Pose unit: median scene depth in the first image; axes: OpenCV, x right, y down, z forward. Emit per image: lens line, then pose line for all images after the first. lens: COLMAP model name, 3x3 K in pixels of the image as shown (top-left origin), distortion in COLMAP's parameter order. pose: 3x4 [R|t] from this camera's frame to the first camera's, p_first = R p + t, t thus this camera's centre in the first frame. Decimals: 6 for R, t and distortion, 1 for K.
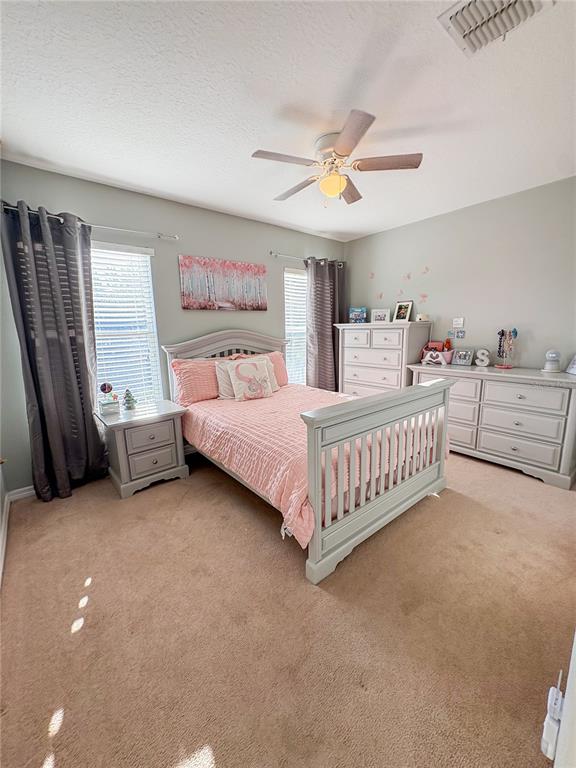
lens RADIAL K [[307.0, 0, 288.4], [0, 307.0, 383.5], [0, 0, 1]] dist [-0.001649, -0.000668]
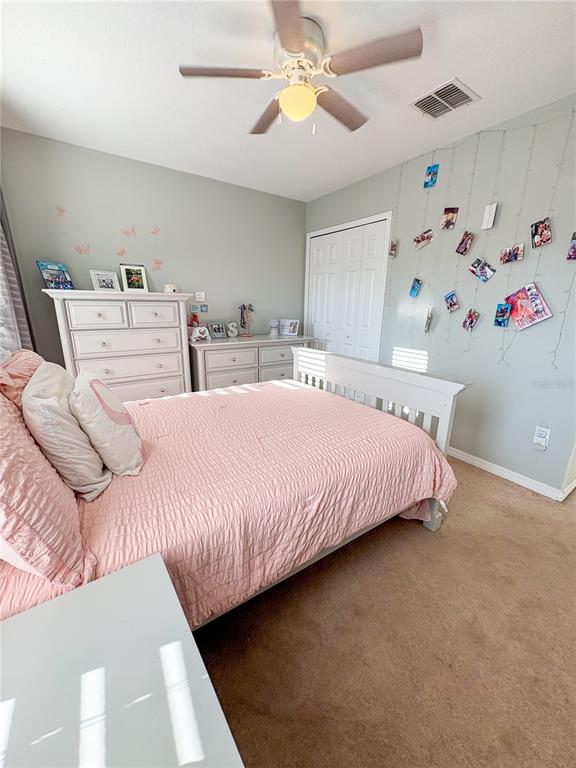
lens RADIAL K [[307.0, 0, 288.1], [0, 307.0, 384.5], [0, 0, 1]] dist [-0.001649, -0.000668]
pose [[0.083941, -0.236281, 0.968052, -0.453210], [0.160062, 0.962063, 0.220940, -0.098170], [-0.983531, 0.136403, 0.118576, 0.643331]]
